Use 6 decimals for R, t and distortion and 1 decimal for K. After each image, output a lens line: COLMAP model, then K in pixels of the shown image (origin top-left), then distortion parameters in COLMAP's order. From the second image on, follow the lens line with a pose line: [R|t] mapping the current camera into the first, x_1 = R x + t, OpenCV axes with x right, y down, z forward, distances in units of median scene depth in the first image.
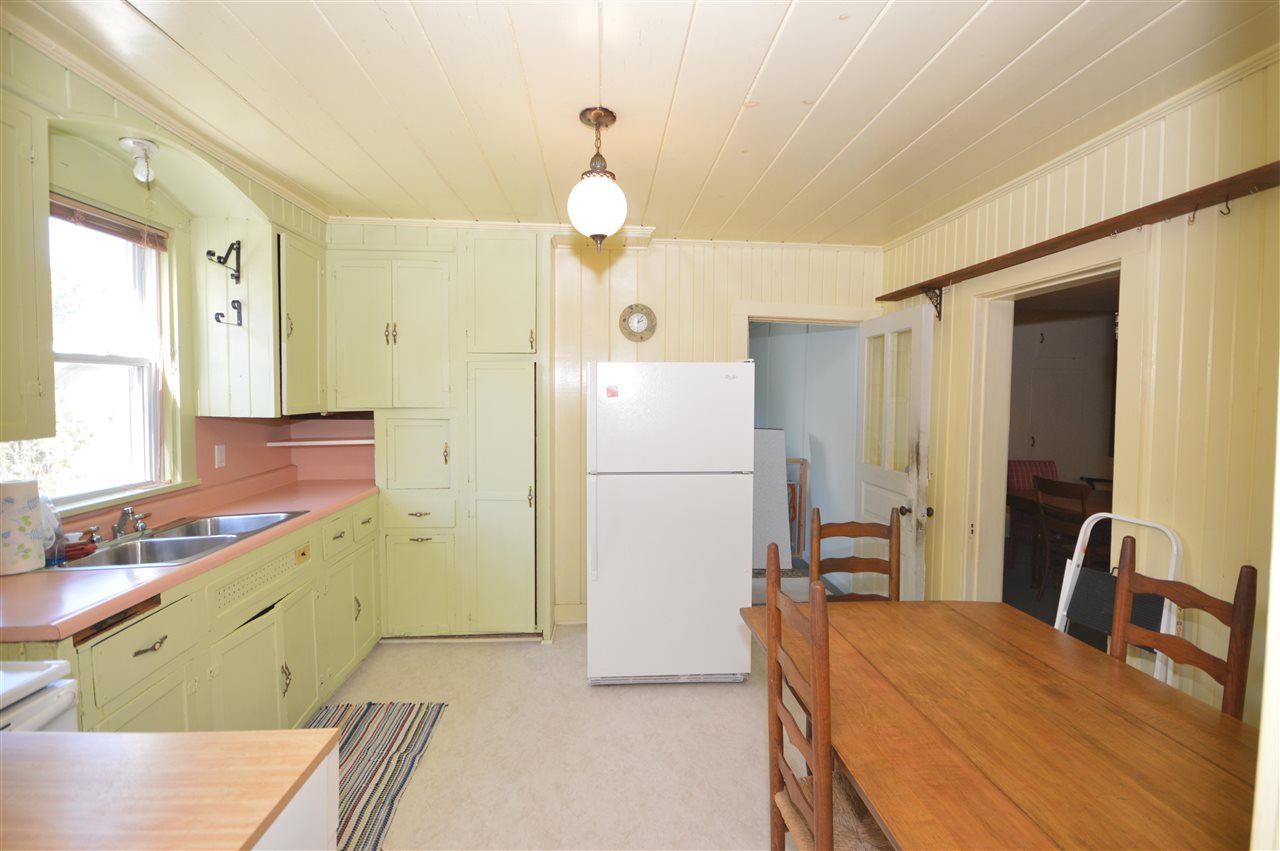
lens RADIAL K [[599.6, 0, 640.0], [0, 599.6, 425.5], [0, 0, 1]] dist [0.003079, 0.000499]
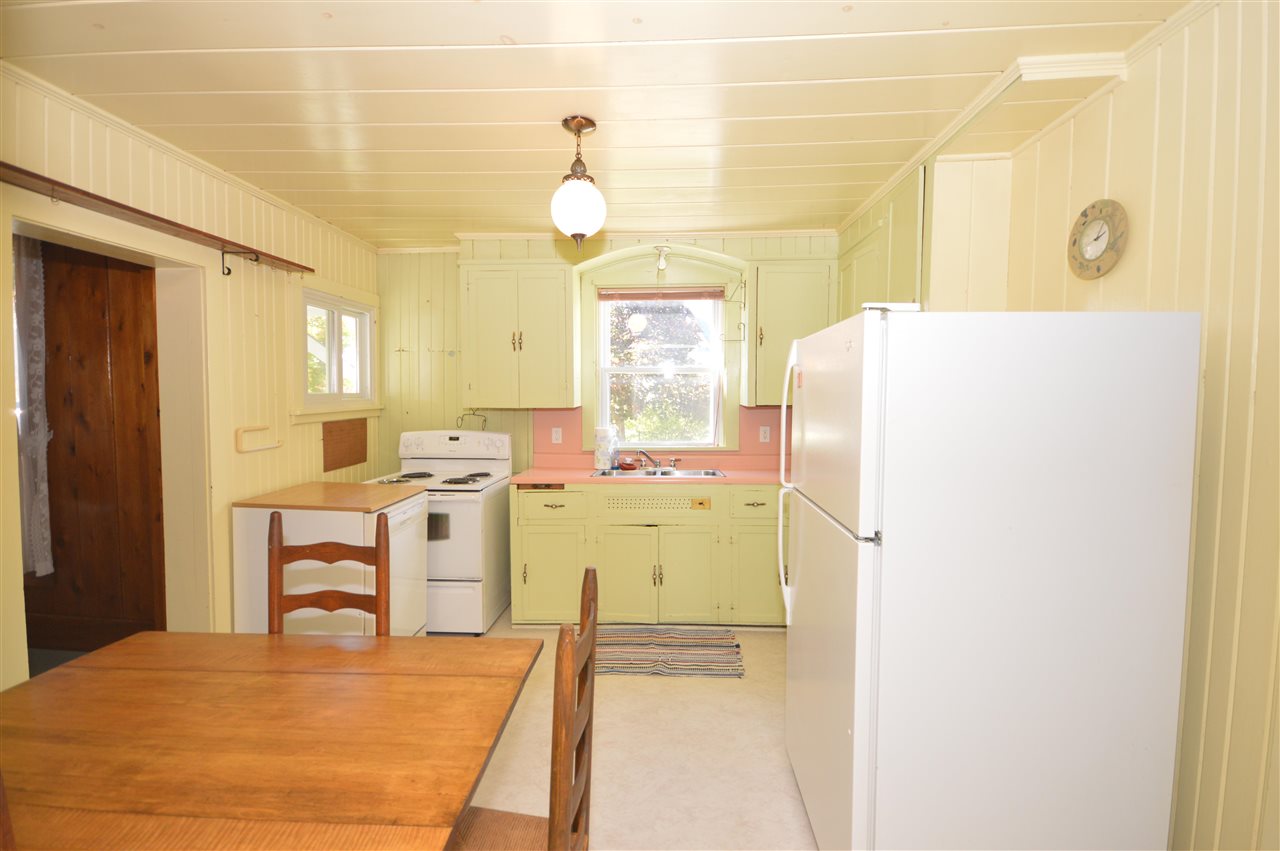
lens RADIAL K [[572.7, 0, 640.0], [0, 572.7, 425.5], [0, 0, 1]] dist [-0.014806, -0.000787]
pose [[-0.118868, 0.049401, -0.991680, 0.953157], [-0.056037, 0.996836, 0.056375, -0.041155], [0.991328, 0.062272, -0.115724, 1.257347]]
